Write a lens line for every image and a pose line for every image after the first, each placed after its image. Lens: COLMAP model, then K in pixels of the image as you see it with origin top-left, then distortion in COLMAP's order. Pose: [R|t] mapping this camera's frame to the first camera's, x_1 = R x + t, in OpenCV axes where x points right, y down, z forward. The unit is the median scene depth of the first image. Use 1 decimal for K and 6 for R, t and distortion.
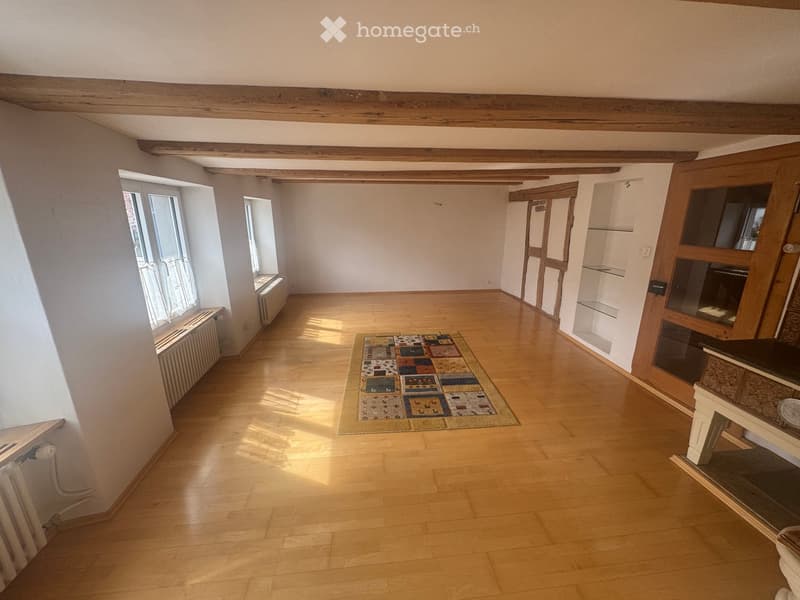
lens RADIAL K [[324.8, 0, 400.0], [0, 324.8, 300.0], [0, 0, 1]] dist [0.000993, 0.000032]
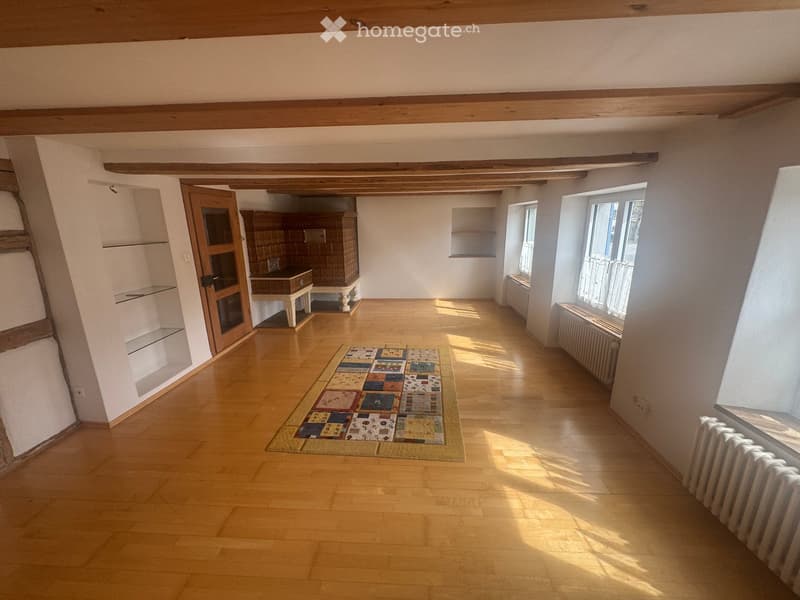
lens RADIAL K [[324.8, 0, 400.0], [0, 324.8, 300.0], [0, 0, 1]] dist [0.000993, 0.000032]
pose [[-0.987472, -0.024849, 0.155825, -0.146999], [0.052255, 0.880302, 0.471527, -0.476159], [-0.148890, 0.473762, -0.867975, 1.799867]]
